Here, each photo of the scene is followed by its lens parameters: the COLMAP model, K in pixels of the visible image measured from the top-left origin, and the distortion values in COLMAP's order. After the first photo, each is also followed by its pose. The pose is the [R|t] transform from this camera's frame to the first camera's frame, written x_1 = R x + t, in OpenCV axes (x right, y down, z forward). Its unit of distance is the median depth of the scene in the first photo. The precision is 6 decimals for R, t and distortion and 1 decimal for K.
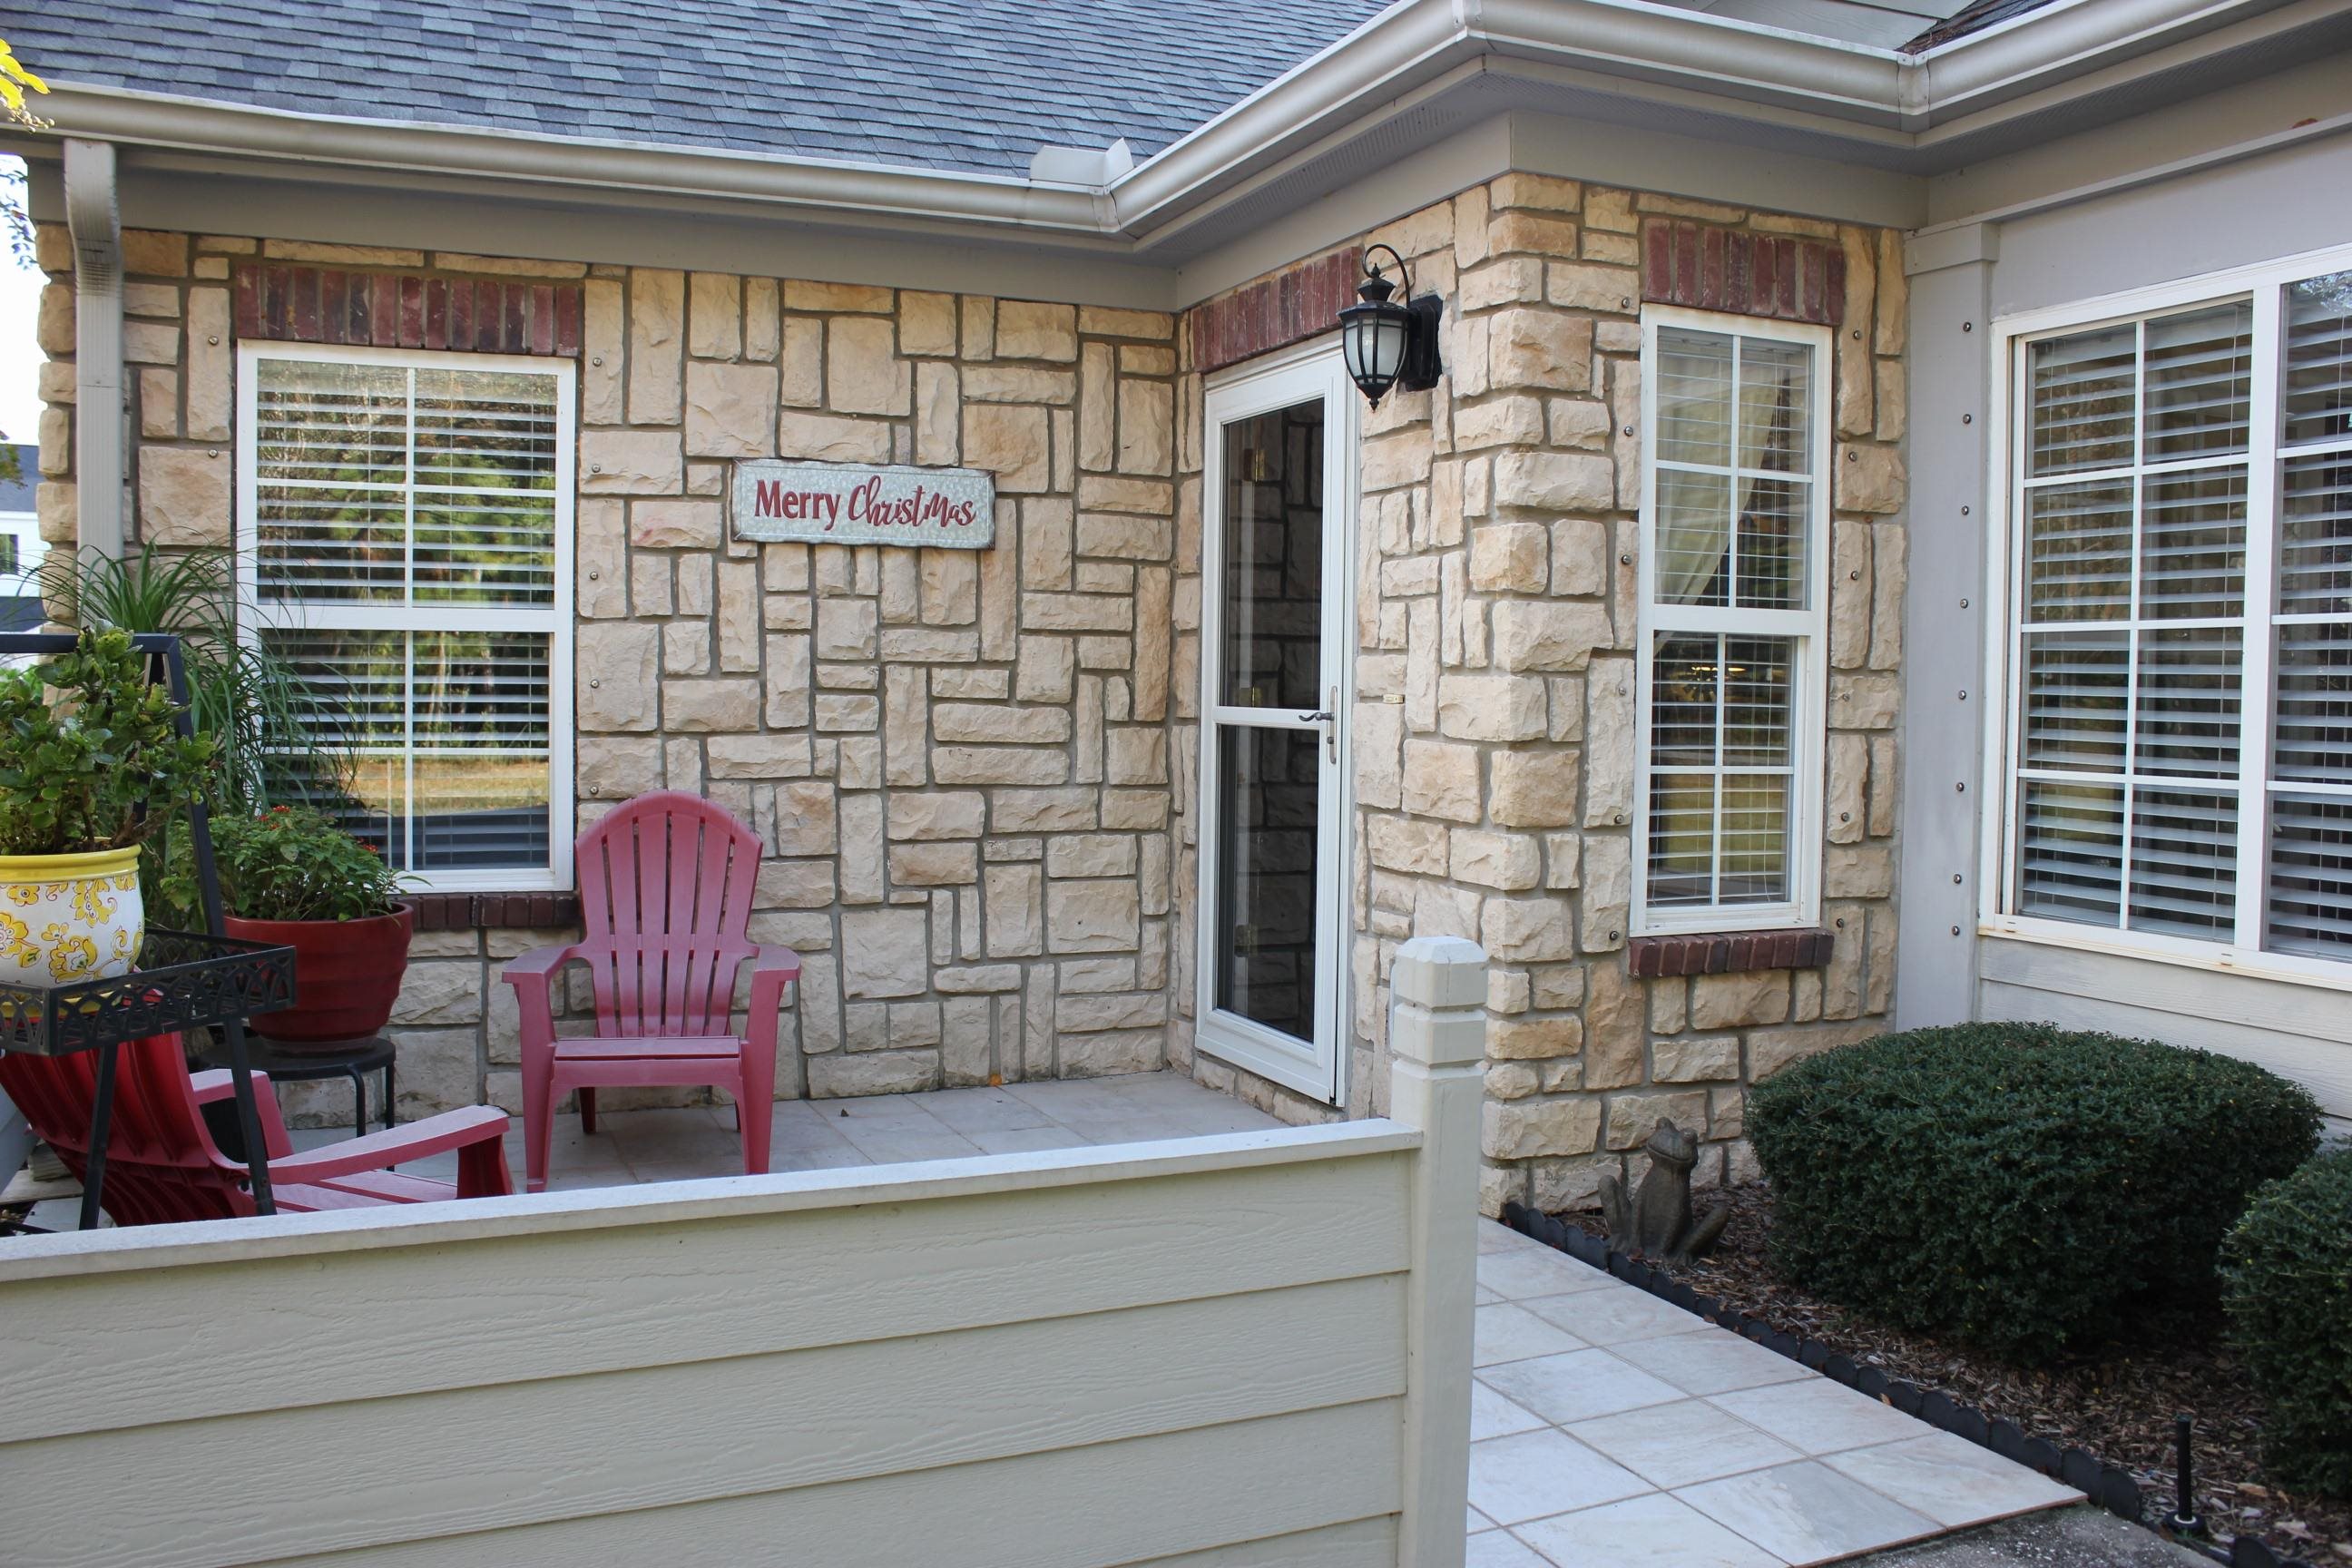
lens RADIAL K [[1975.8, 0, 1177.6], [0, 1975.8, 798.0], [0, 0, 1]] dist [-0.158496, 0.141480]
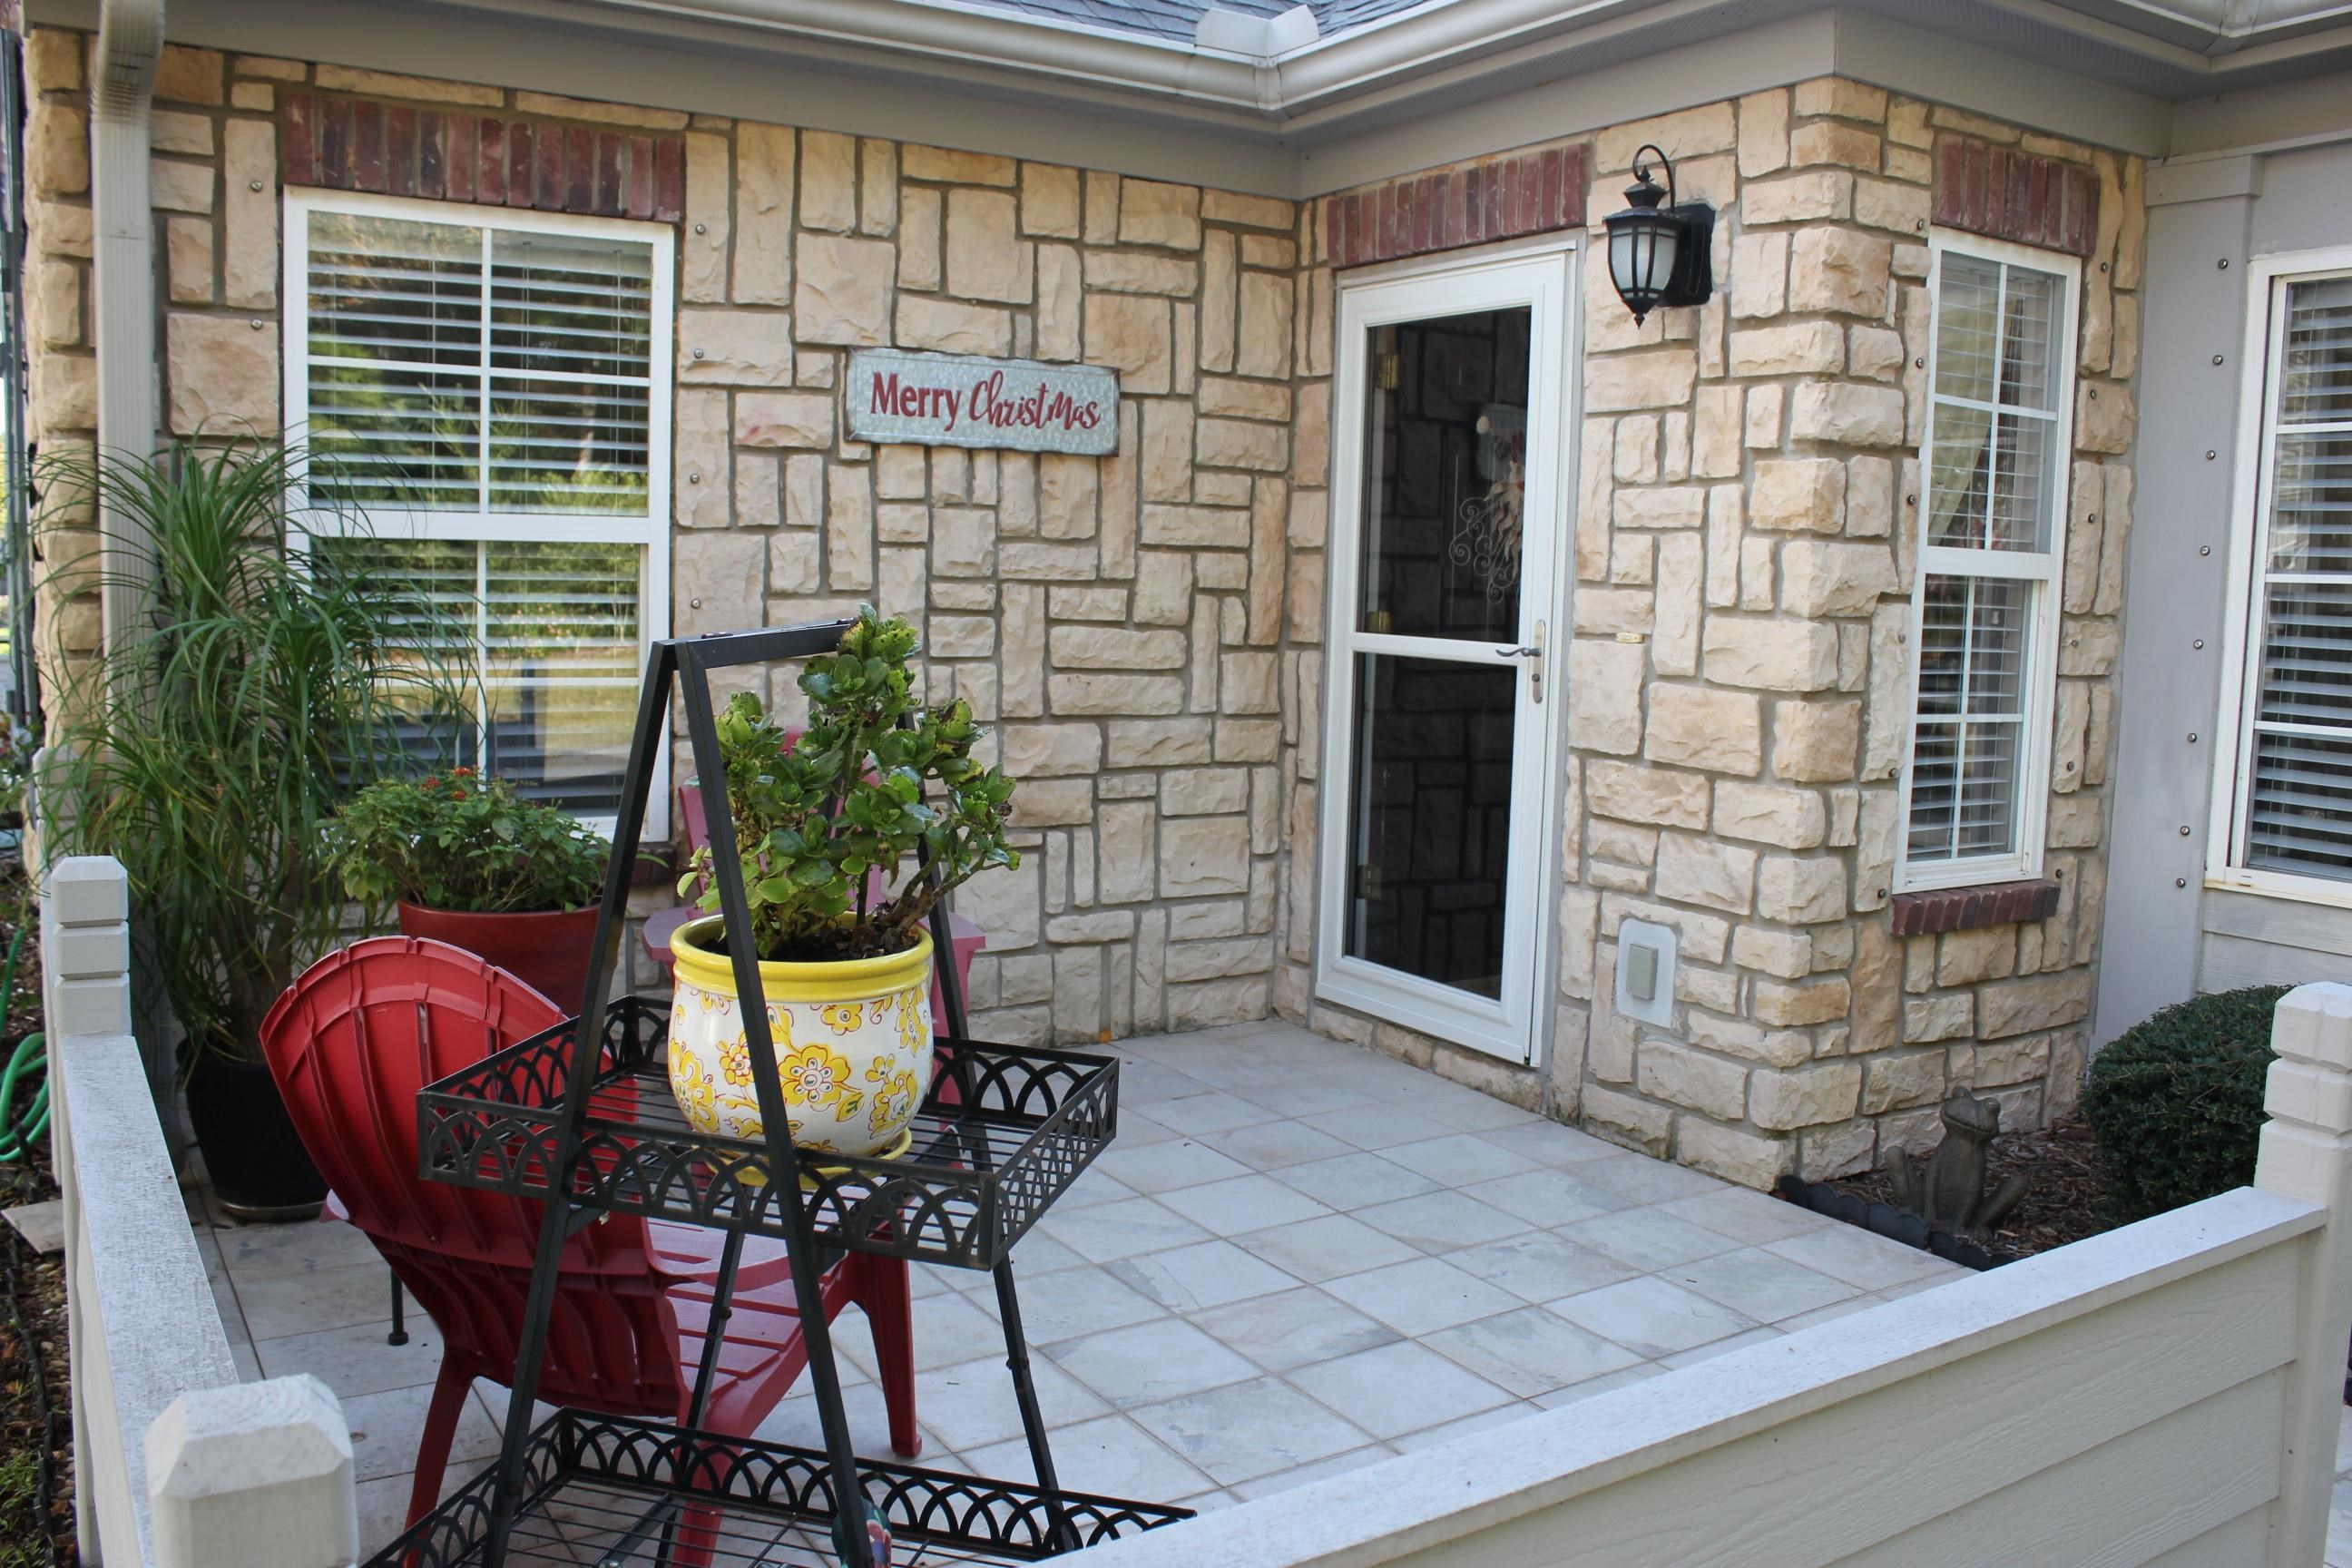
lens RADIAL K [[1975.8, 0, 1177.6], [0, 1975.8, 798.0], [0, 0, 1]] dist [-0.158496, 0.141480]
pose [[0.988003, -0.002621, 0.154412, -0.248476], [-0.006903, 0.998107, 0.061109, -0.030064], [-0.154279, -0.061441, 0.986115, 0.115444]]
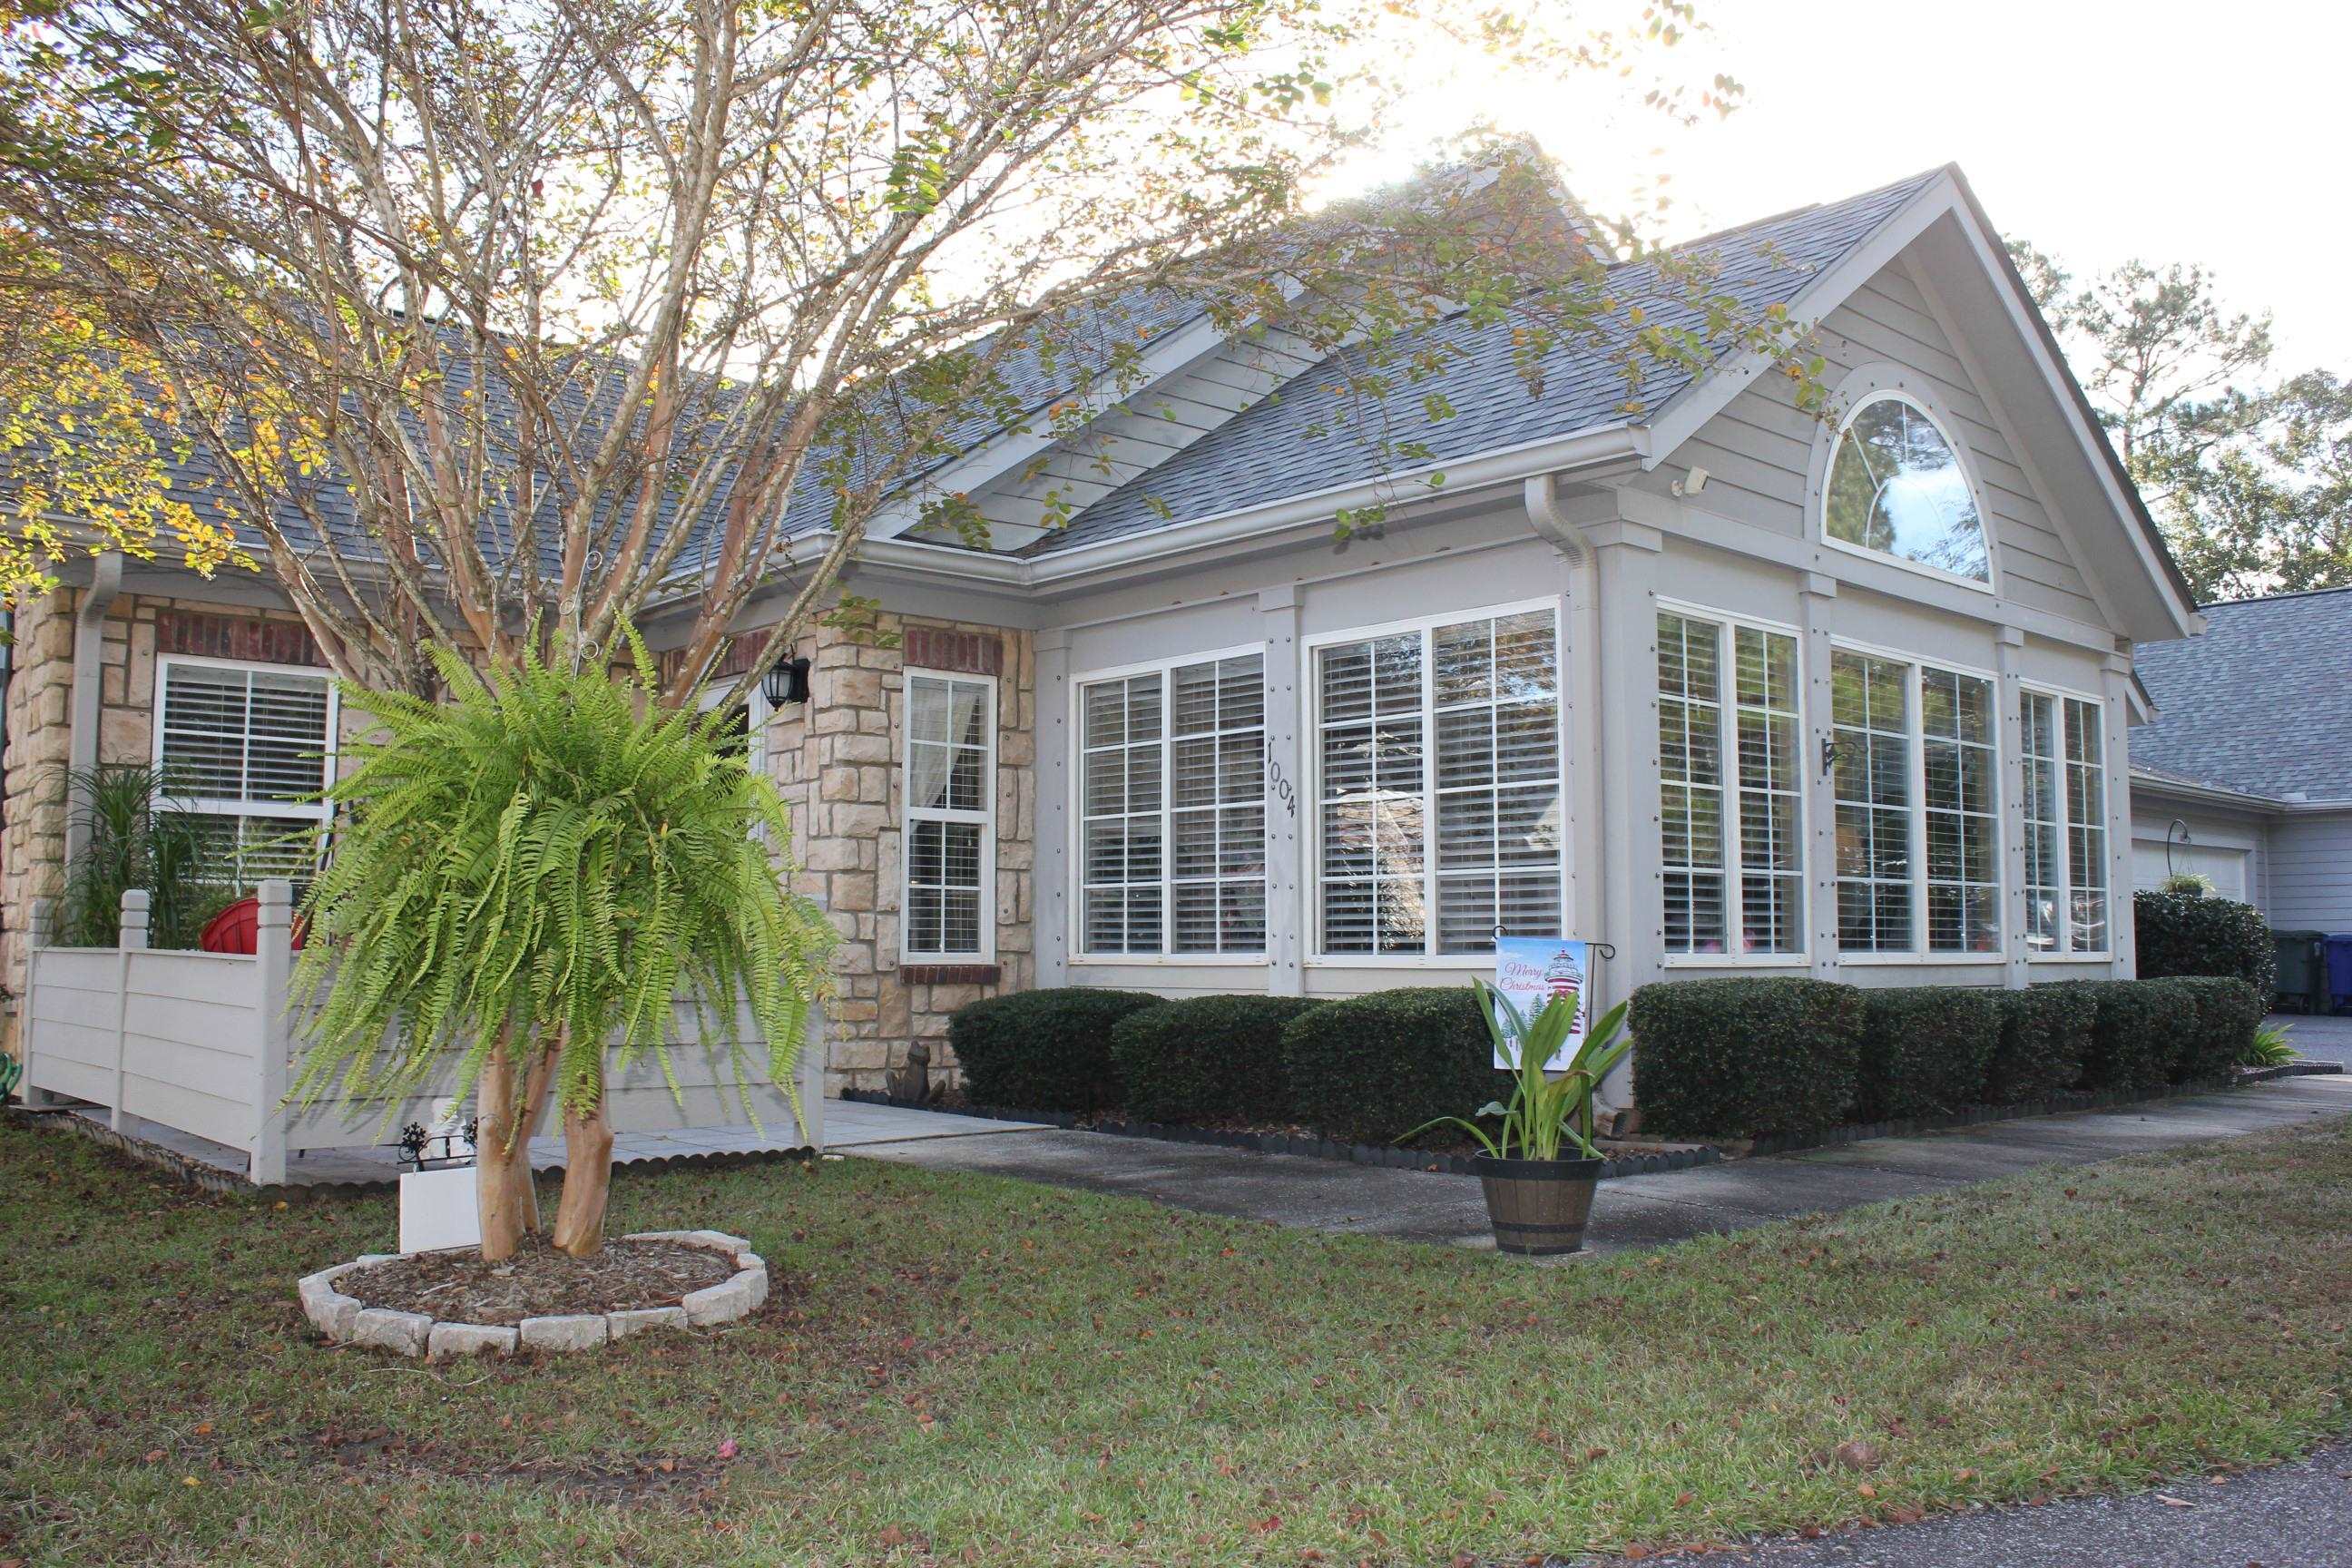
lens RADIAL K [[1969.5, 0, 1167.8], [0, 1969.5, 782.8], [0, 0, 1]] dist [-0.163408, 0.146534]
pose [[0.949707, 0.016268, 0.312716, -0.148119], [0.027369, 0.990515, -0.134649, 0.160088], [-0.311940, 0.136436, 0.940254, -1.032657]]
